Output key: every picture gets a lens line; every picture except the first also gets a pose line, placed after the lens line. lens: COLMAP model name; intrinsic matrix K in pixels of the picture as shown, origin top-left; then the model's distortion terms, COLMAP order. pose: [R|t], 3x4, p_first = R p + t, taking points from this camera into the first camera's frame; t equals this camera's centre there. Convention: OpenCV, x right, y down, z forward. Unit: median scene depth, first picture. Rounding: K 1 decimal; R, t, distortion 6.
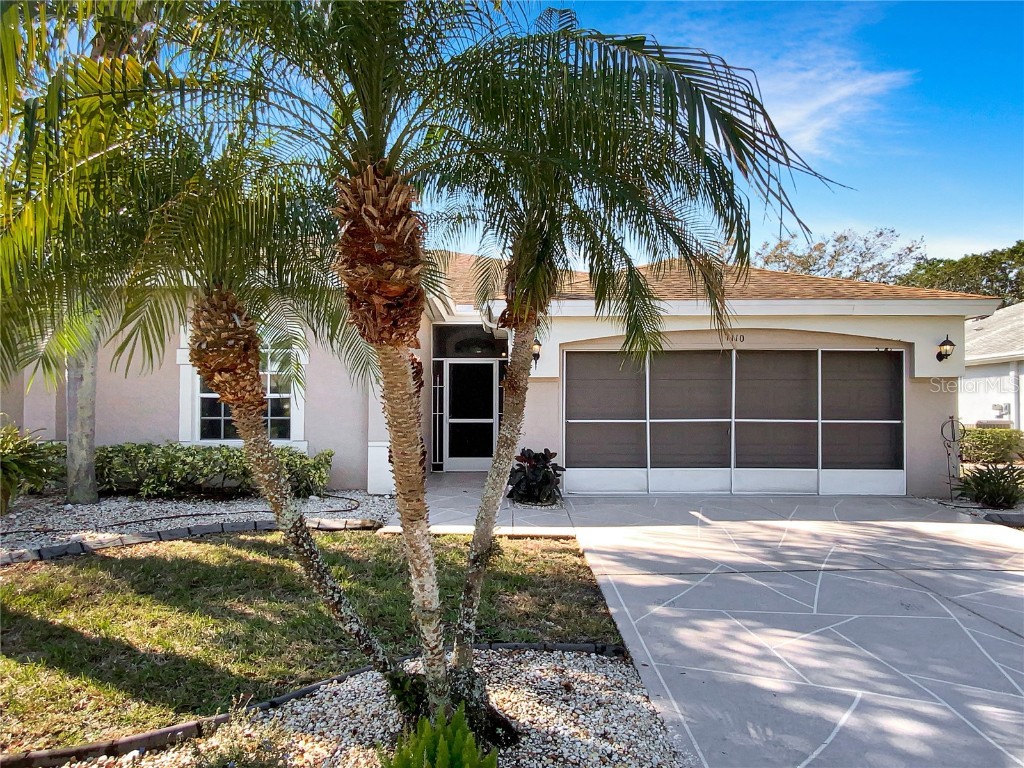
lens RADIAL K [[610.1, 0, 512.0], [0, 610.1, 348.3], [0, 0, 1]] dist [0.002390, 0.000238]
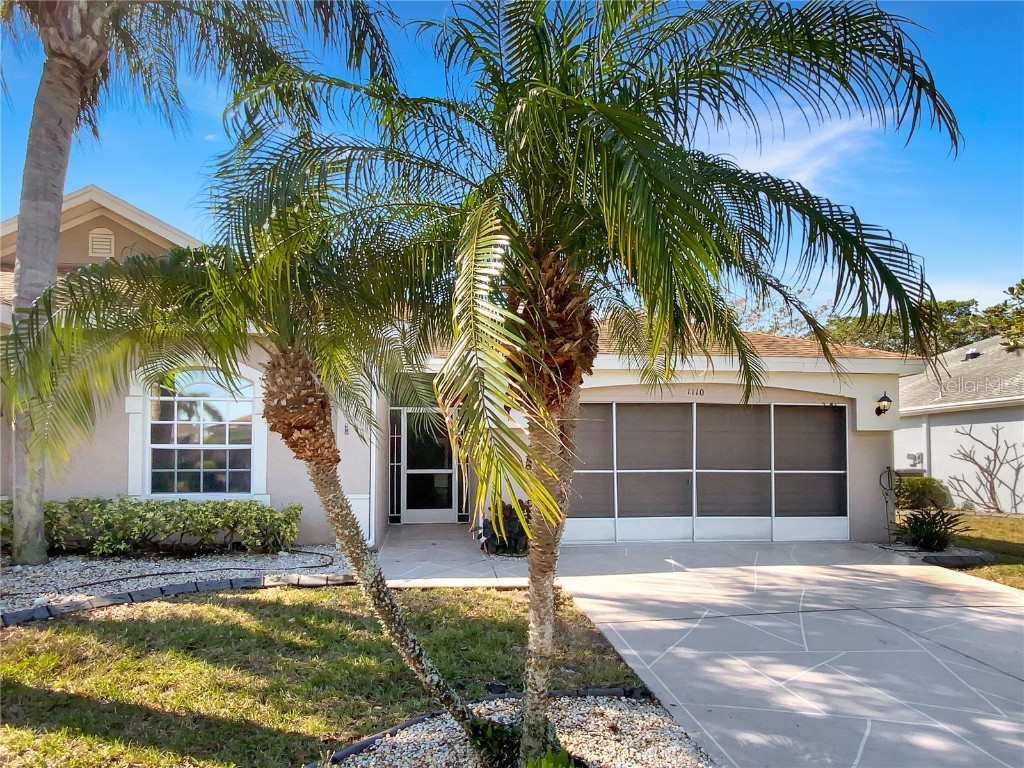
lens RADIAL K [[624.0, 0, 512.0], [0, 624.0, 384.0], [0, 0, 1]] dist [-0.000031, -0.000883]
pose [[0.992504, 0.013535, 0.121458, -0.101152], [-0.011286, 0.999752, -0.019187, -0.007880], [-0.121688, 0.017672, 0.992411, -0.026455]]
